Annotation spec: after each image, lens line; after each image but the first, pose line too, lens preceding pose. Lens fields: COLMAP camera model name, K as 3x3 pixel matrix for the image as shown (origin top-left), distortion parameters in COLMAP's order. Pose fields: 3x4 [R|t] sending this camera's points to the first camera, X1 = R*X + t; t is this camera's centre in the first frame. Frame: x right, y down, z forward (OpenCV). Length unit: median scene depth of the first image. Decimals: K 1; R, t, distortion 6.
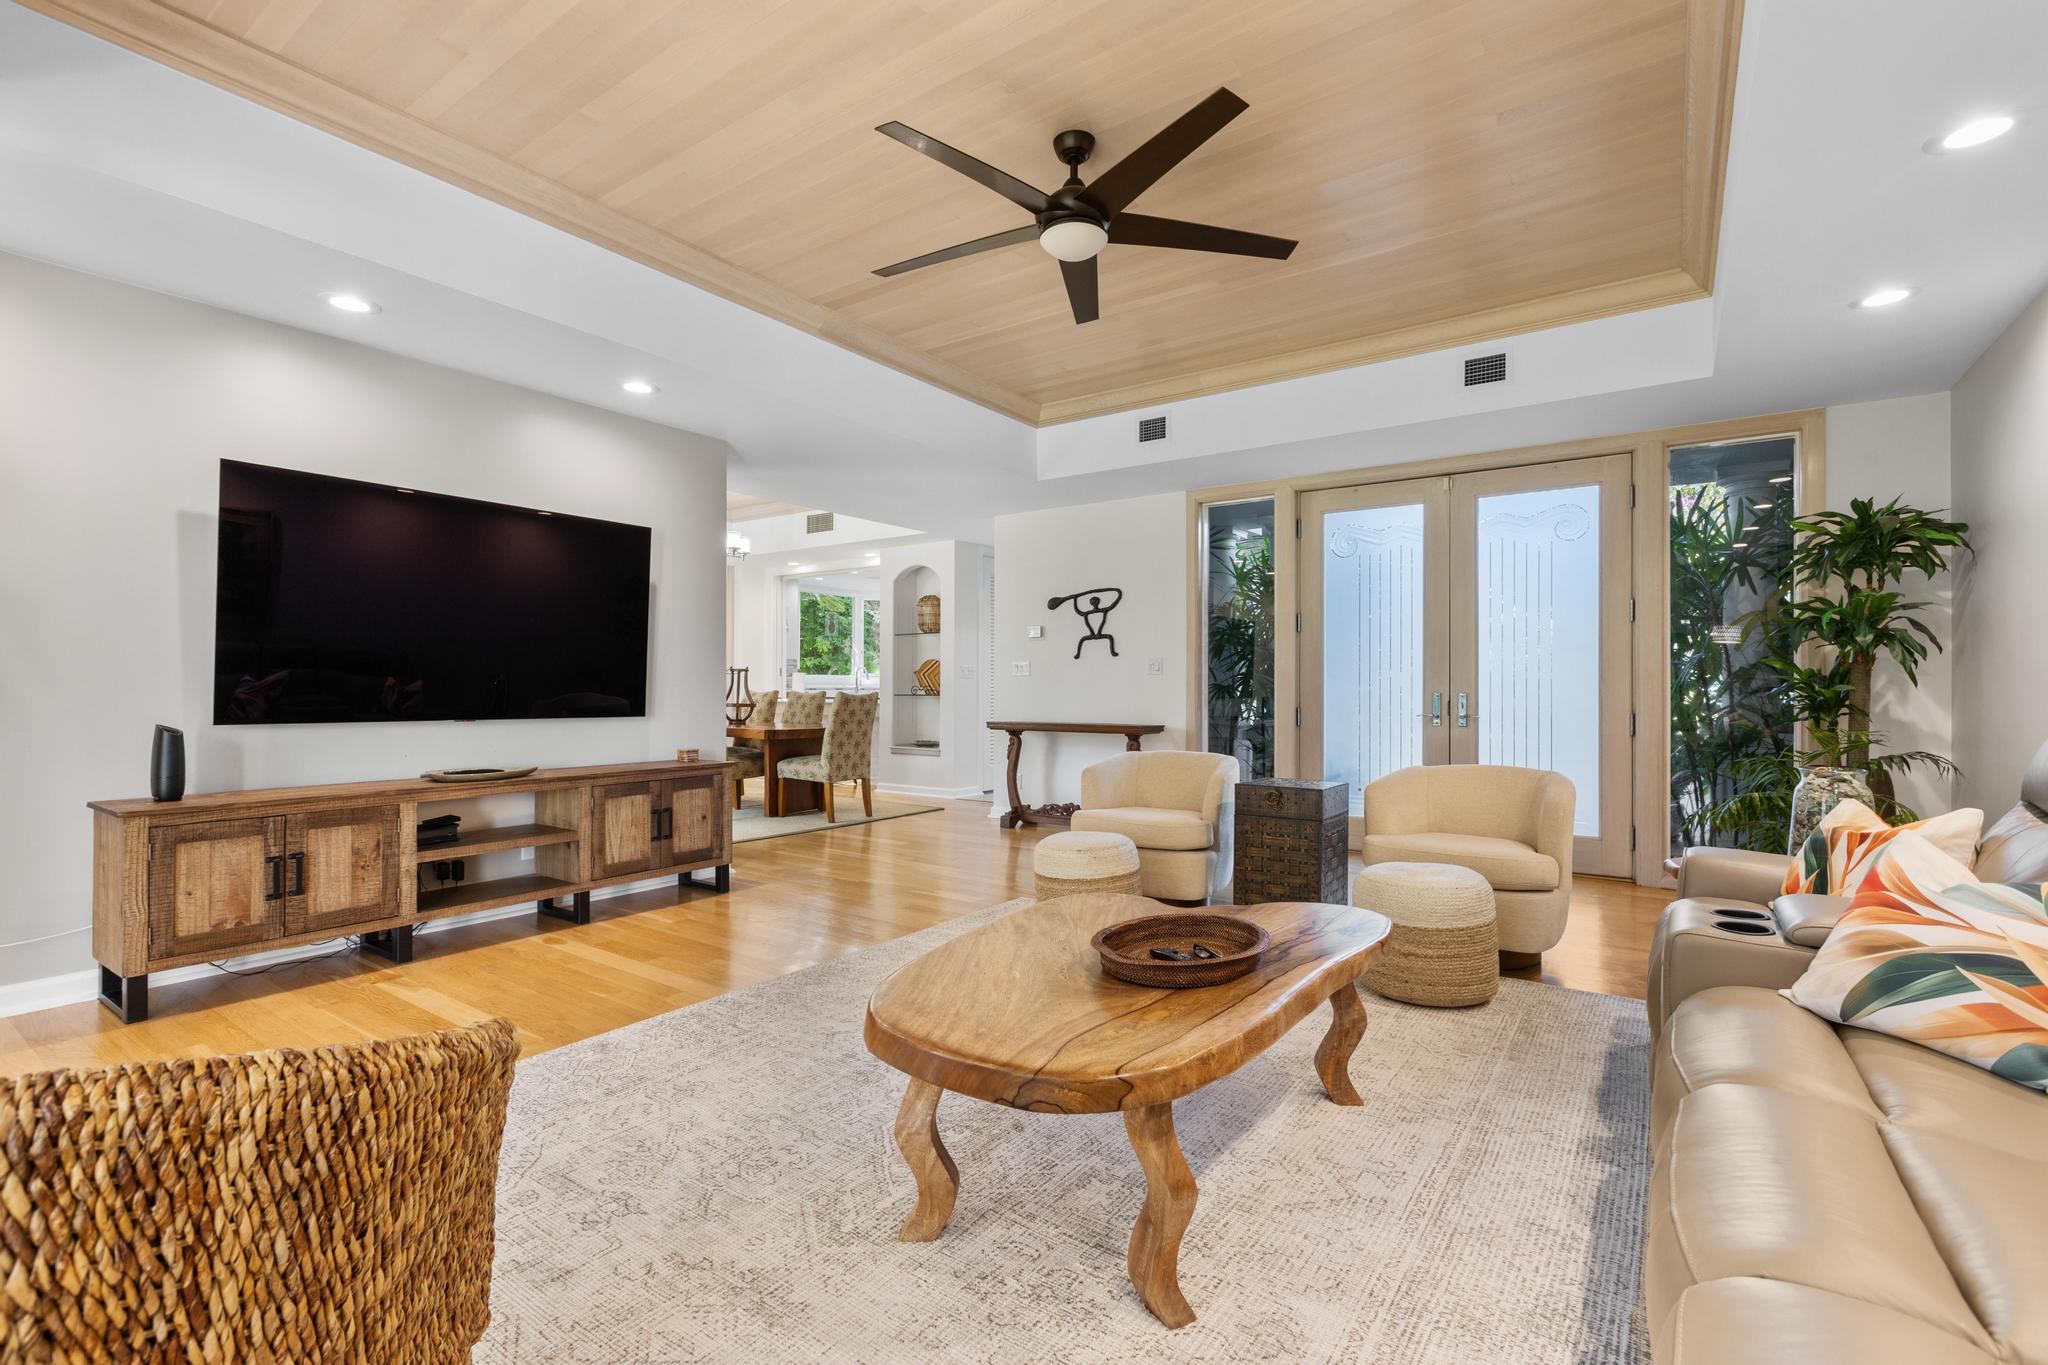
lens RADIAL K [[919.7, 0, 1025.4], [0, 919.7, 680.6], [0, 0, 1]] dist [0.004064, 0.001050]
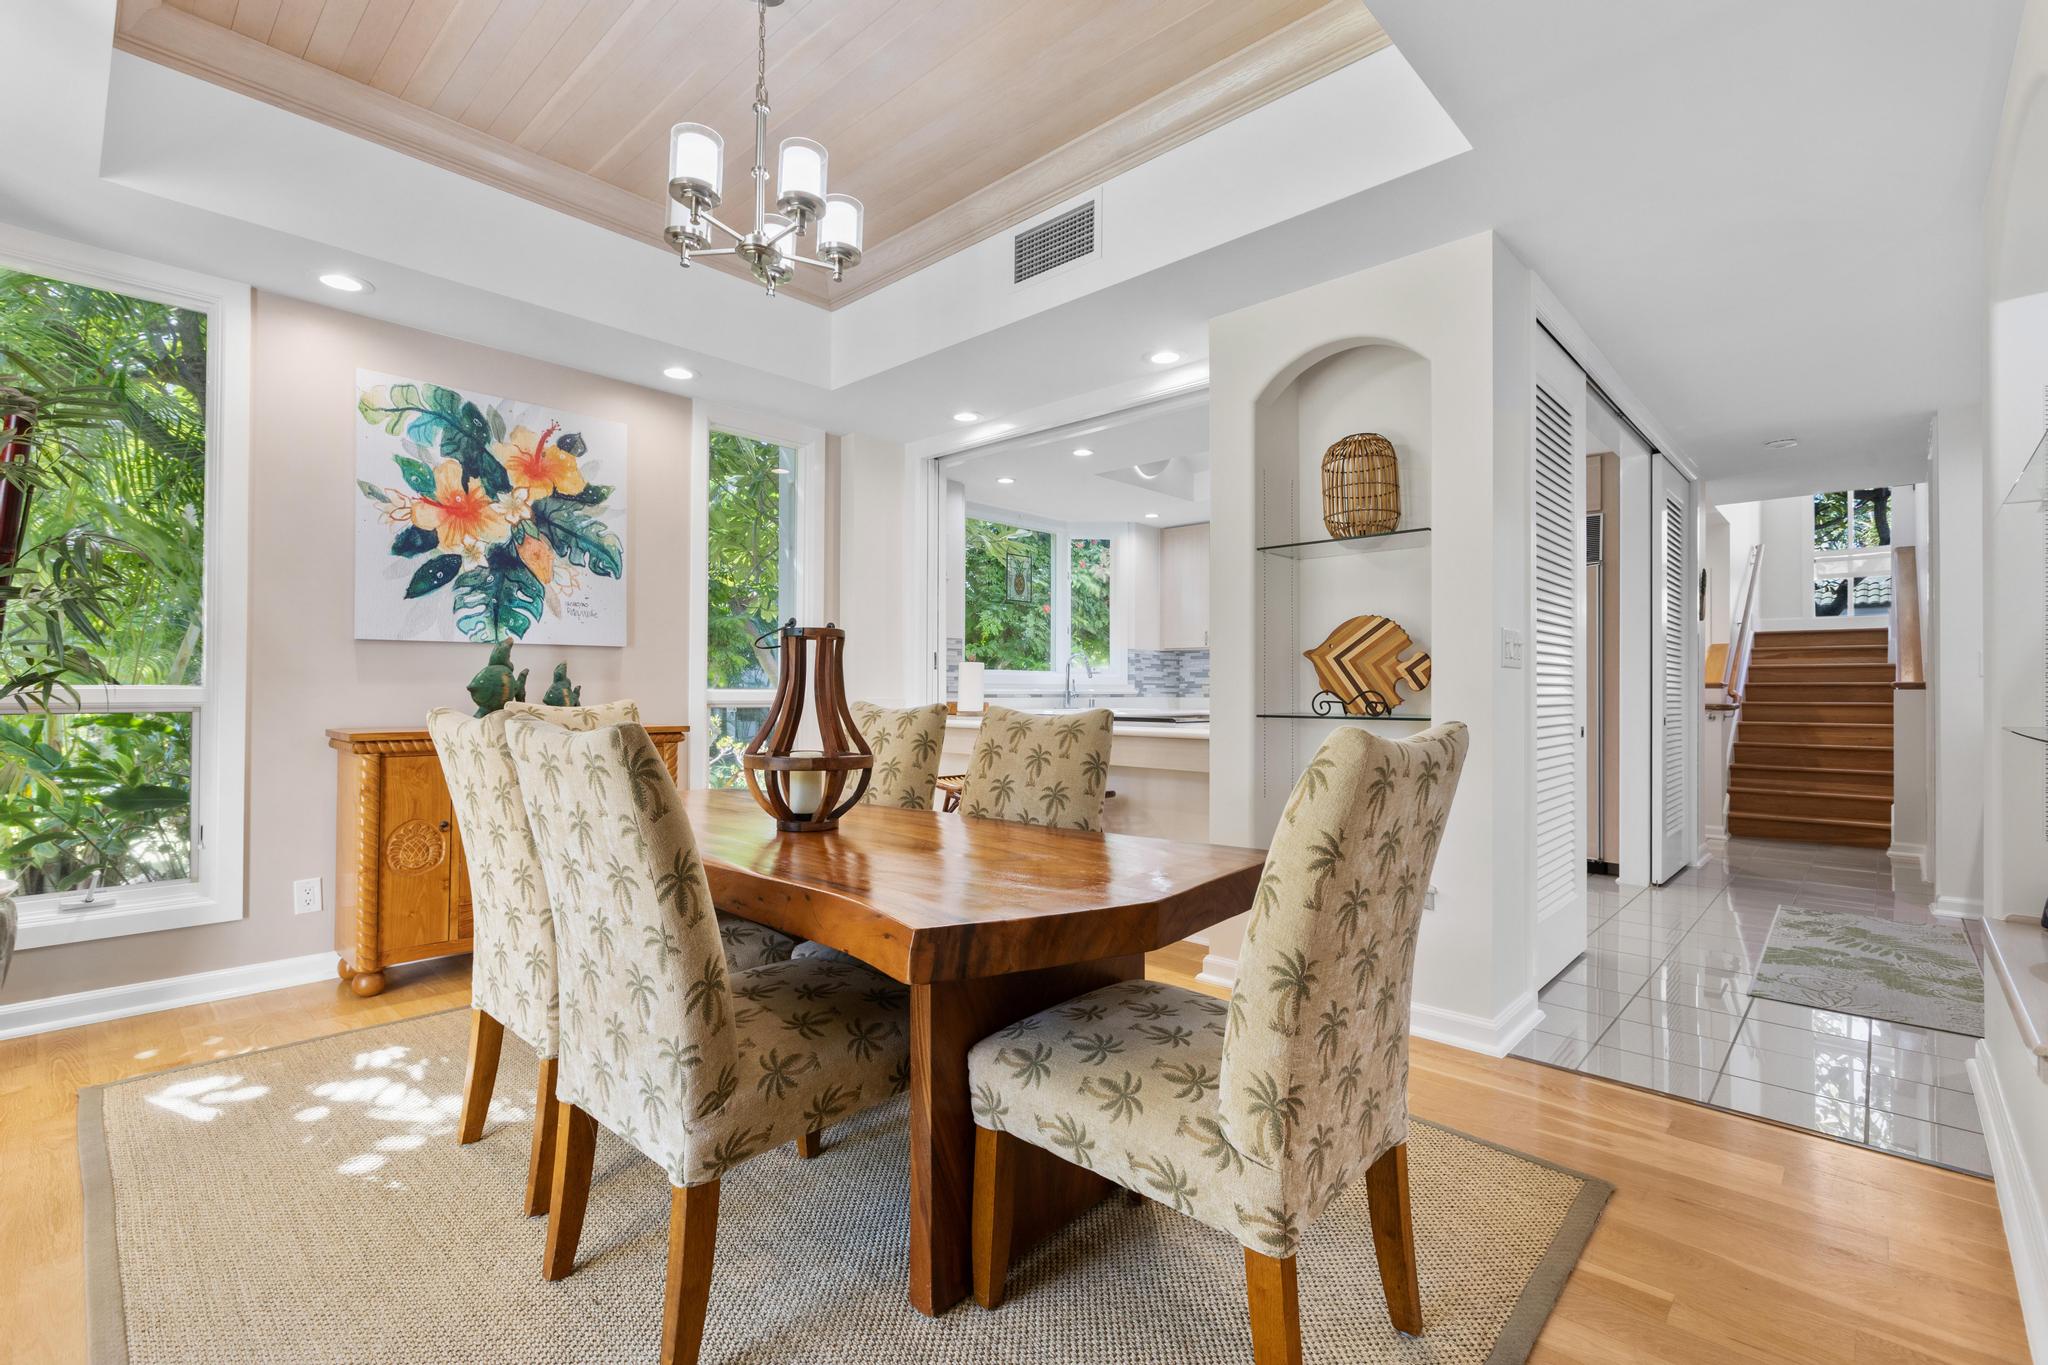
lens RADIAL K [[919.7, 0, 1030.1], [0, 919.7, 683.3], [0, 0, 1]] dist [0.004064, 0.001050]
pose [[0.990394, -0.002052, -0.138257, -0.184385], [0.002341, 0.999995, 0.001928, 0.002227], [0.138253, -0.002233, 0.990394, 0.643899]]
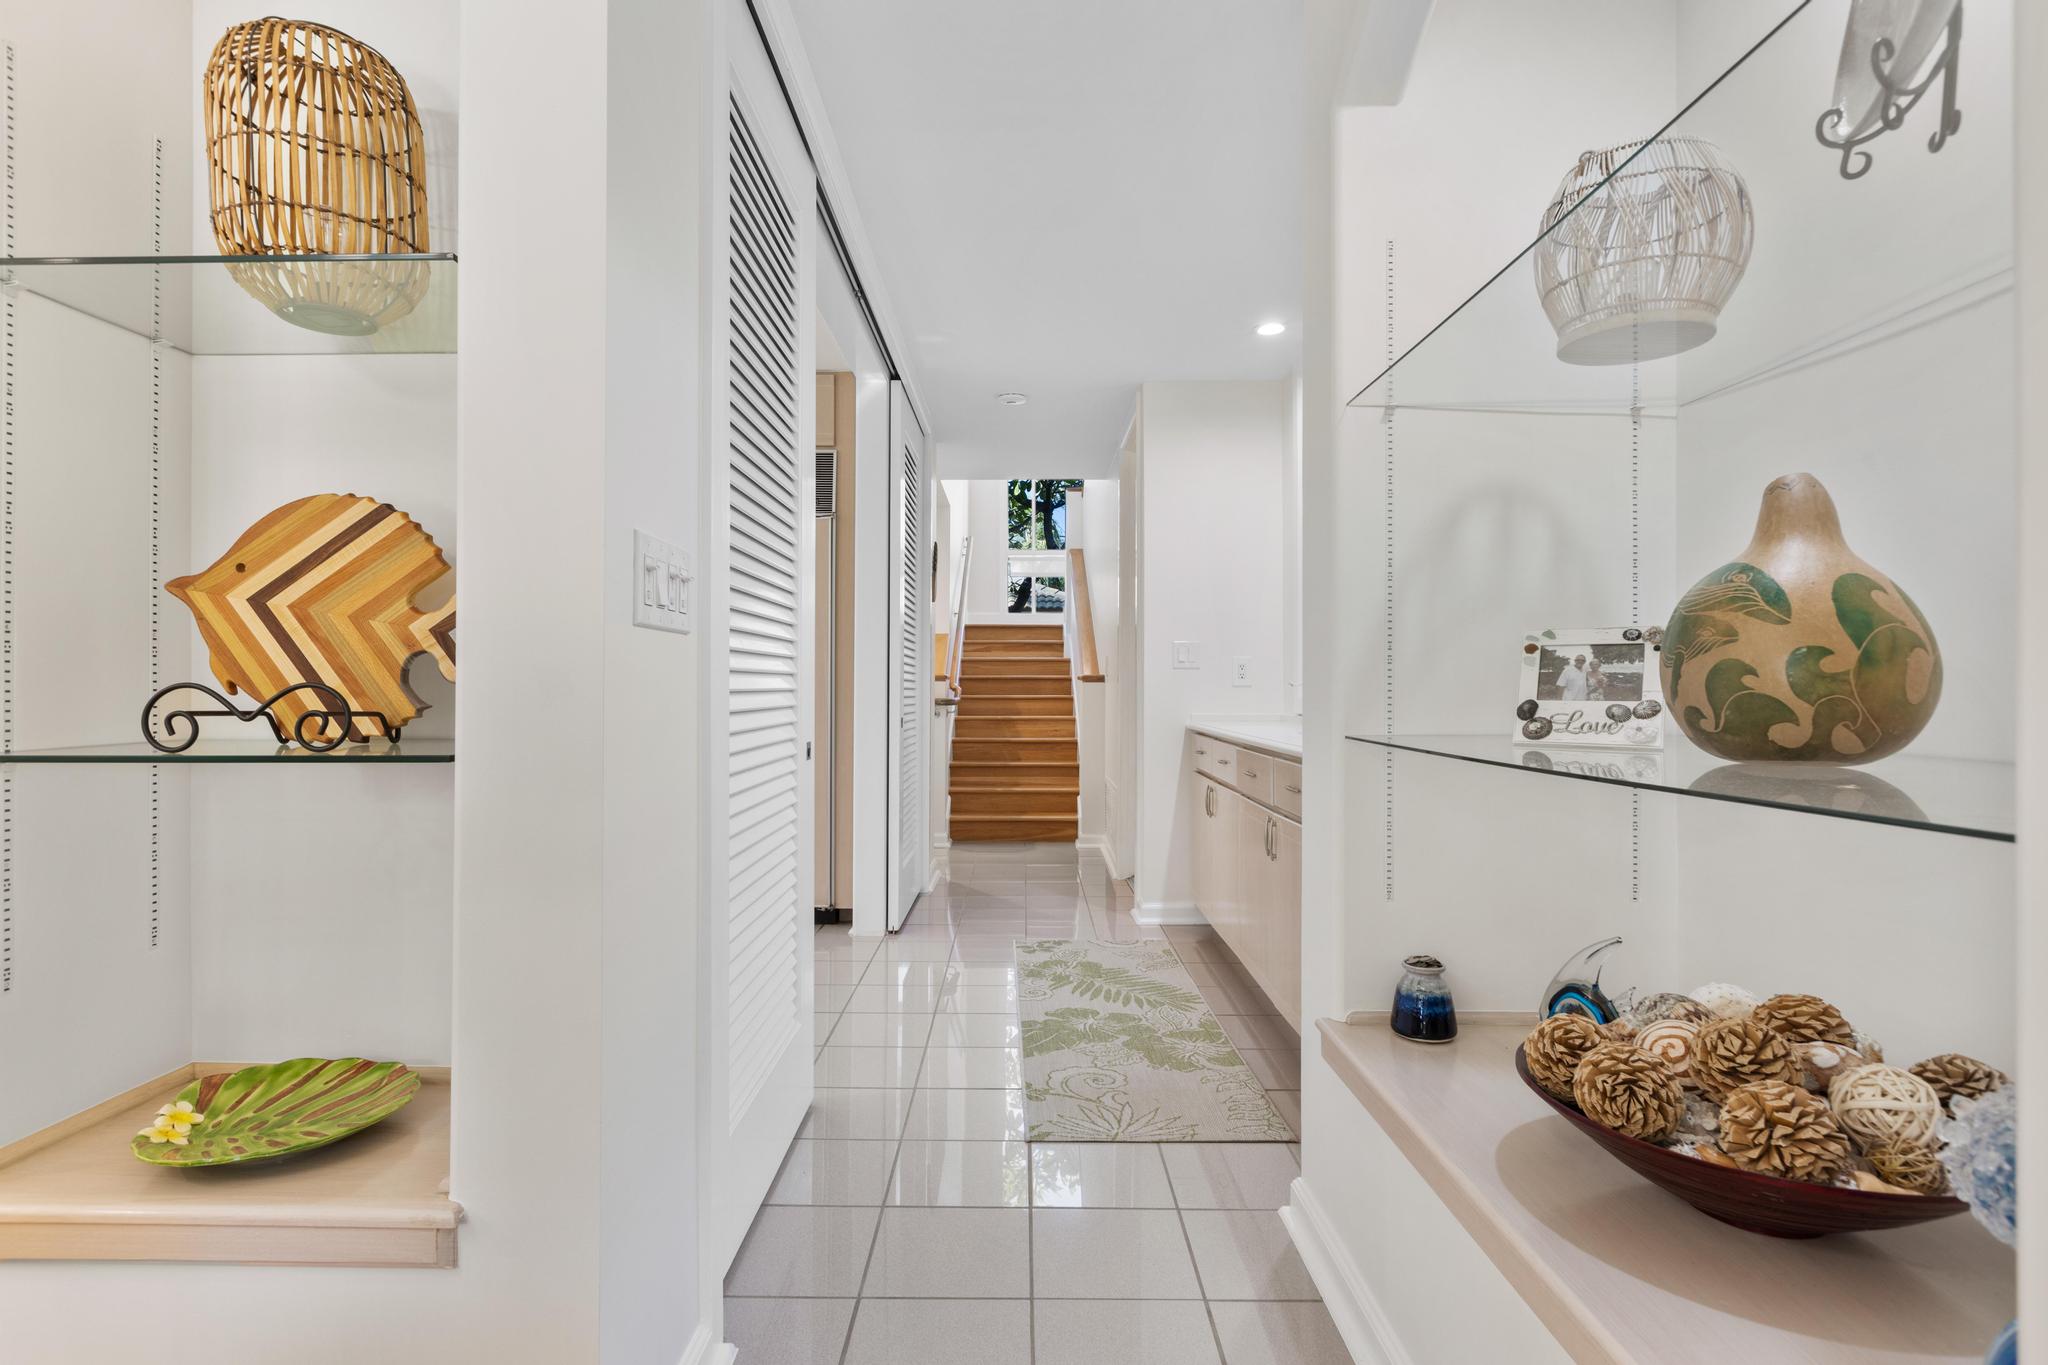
lens RADIAL K [[1051.0, 0, 1026.1], [0, 1051.0, 682.9], [0, 0, 1]] dist [0.003346, 0.000145]
pose [[0.824404, 0.000271, 0.566001, -0.111013], [-0.006012, 0.999948, 0.008277, 0.003959], [-0.565969, -0.010227, 0.824363, 0.815215]]
